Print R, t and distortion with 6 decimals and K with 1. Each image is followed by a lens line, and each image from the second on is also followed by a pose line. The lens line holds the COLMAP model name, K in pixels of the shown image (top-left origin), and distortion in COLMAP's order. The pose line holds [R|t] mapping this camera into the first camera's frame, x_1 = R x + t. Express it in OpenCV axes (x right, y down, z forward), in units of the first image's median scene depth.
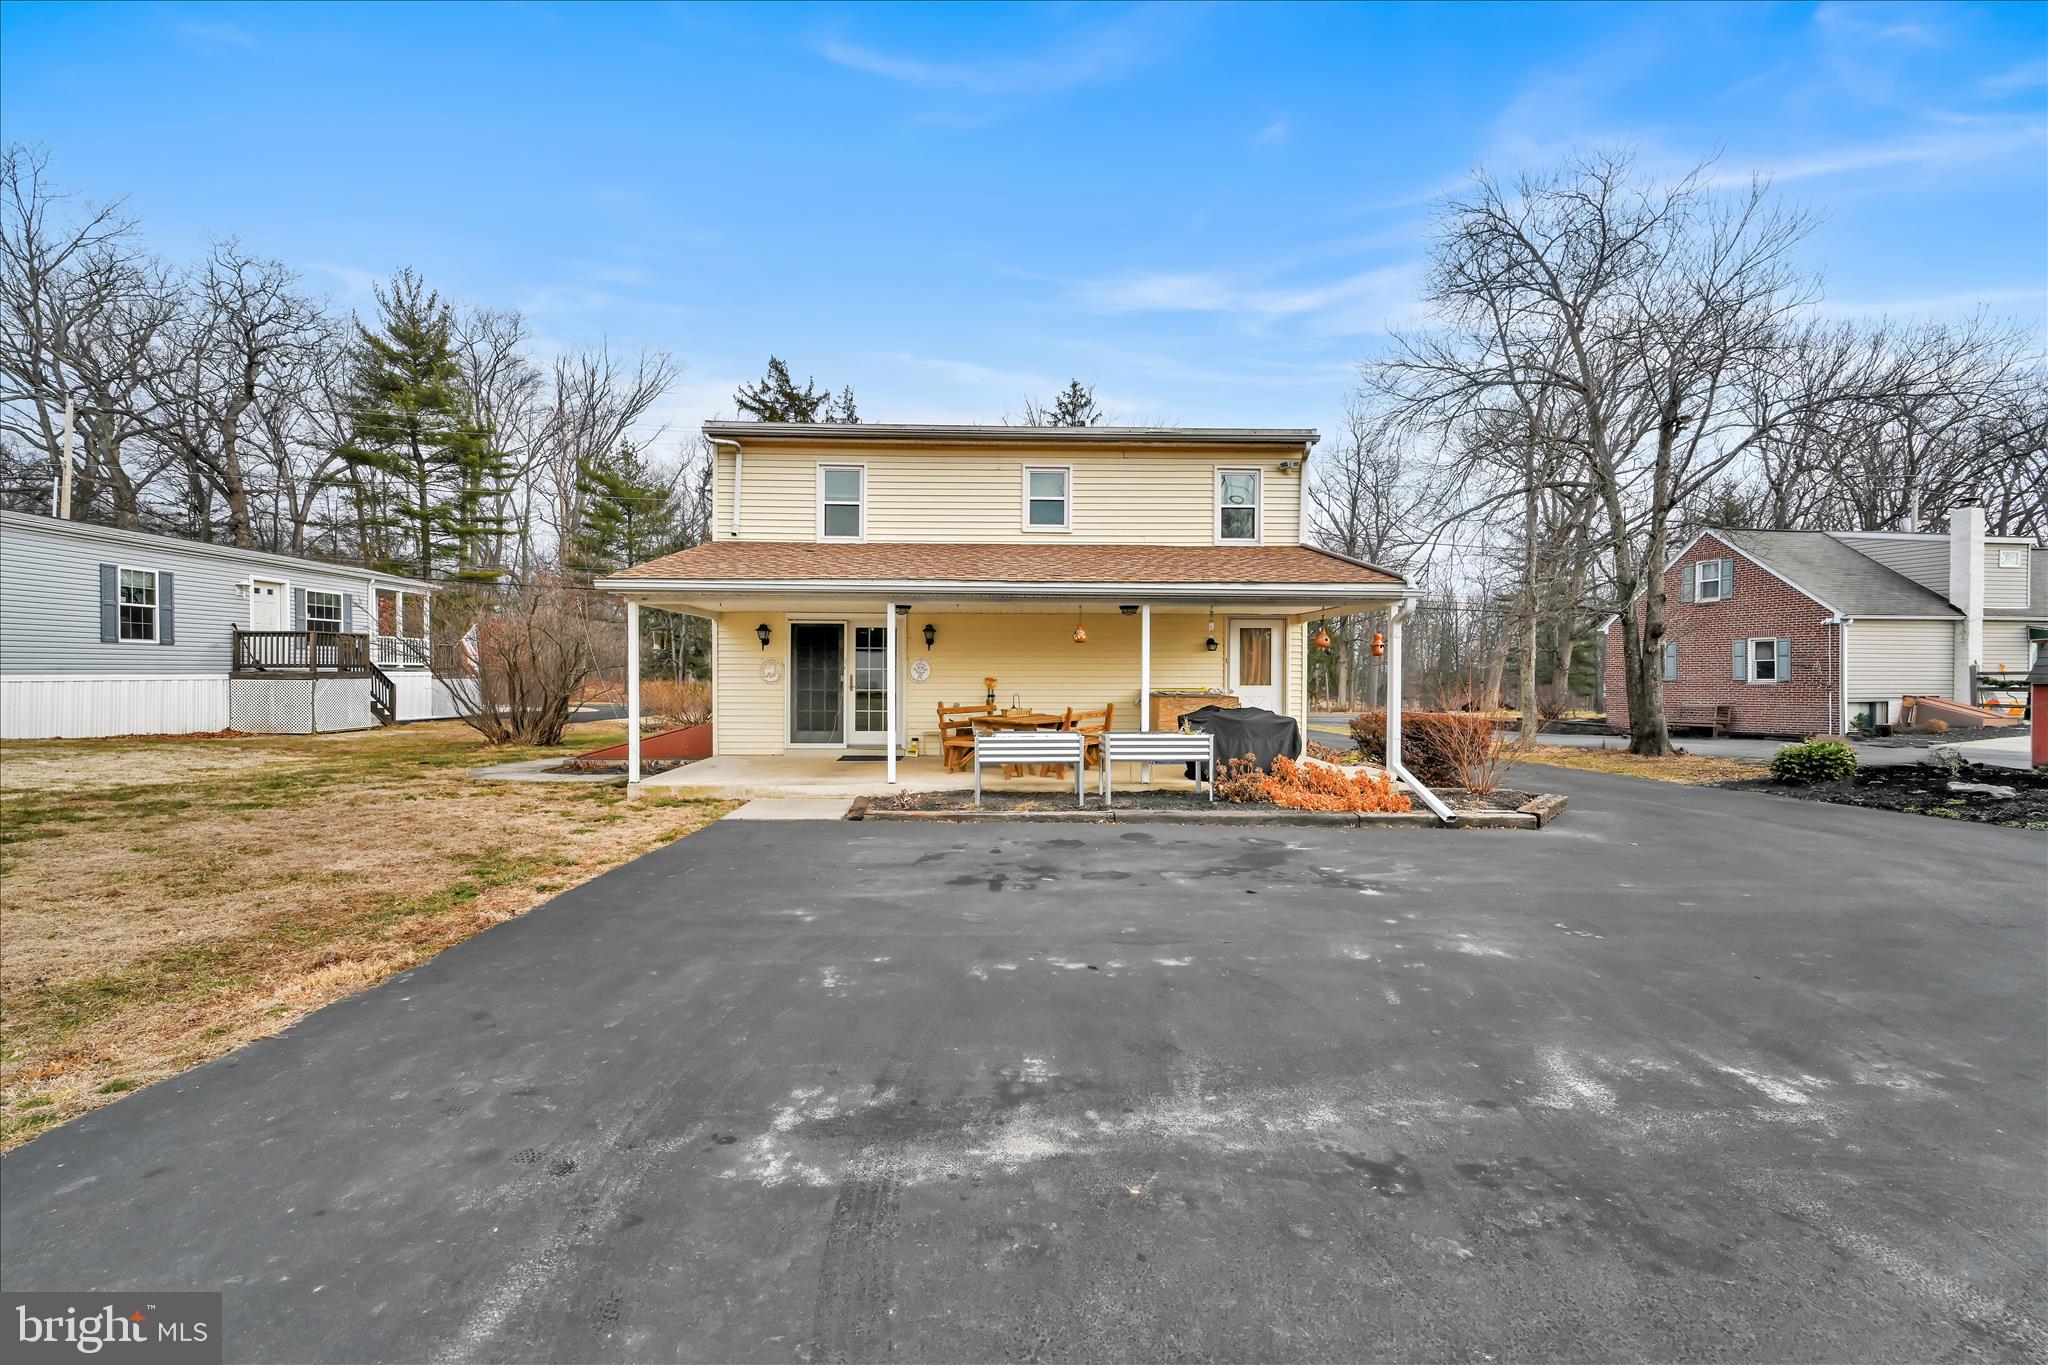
lens RADIAL K [[803.2, 0, 1020.0], [0, 803.2, 681.0], [0, 0, 1]] dist [-0.000205, -0.000111]
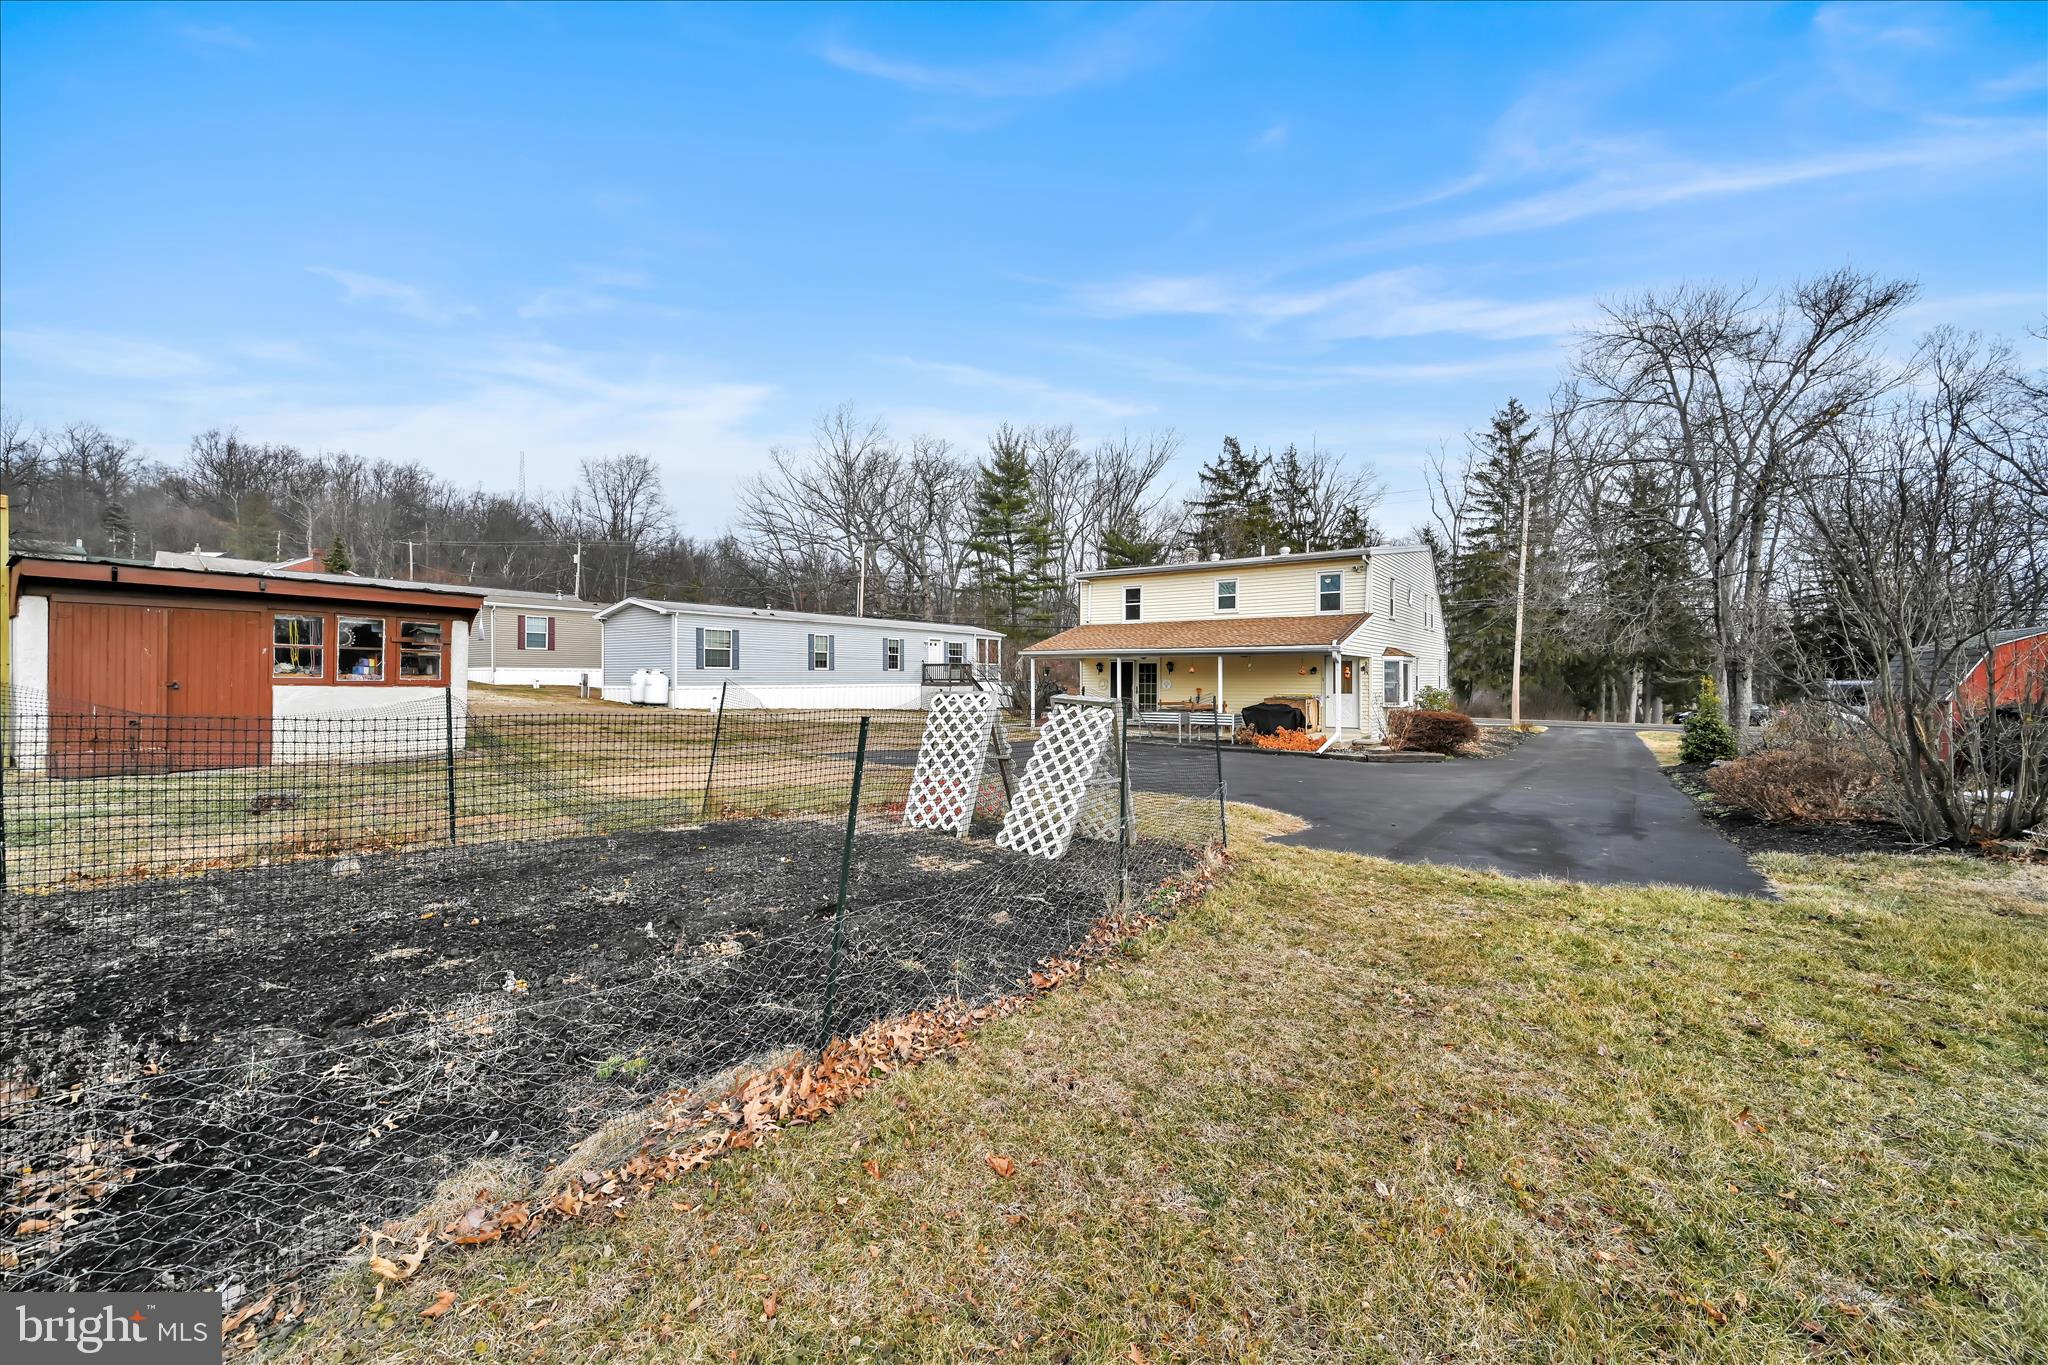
lens RADIAL K [[803.2, 0, 1020.0], [0, 803.2, 681.0], [0, 0, 1]] dist [-0.000205, -0.000111]
pose [[0.793315, 0.001550, -0.608810, 0.218888], [-0.006415, 0.999963, -0.005814, -0.001975], [0.608778, 0.008518, 0.793295, -0.223670]]
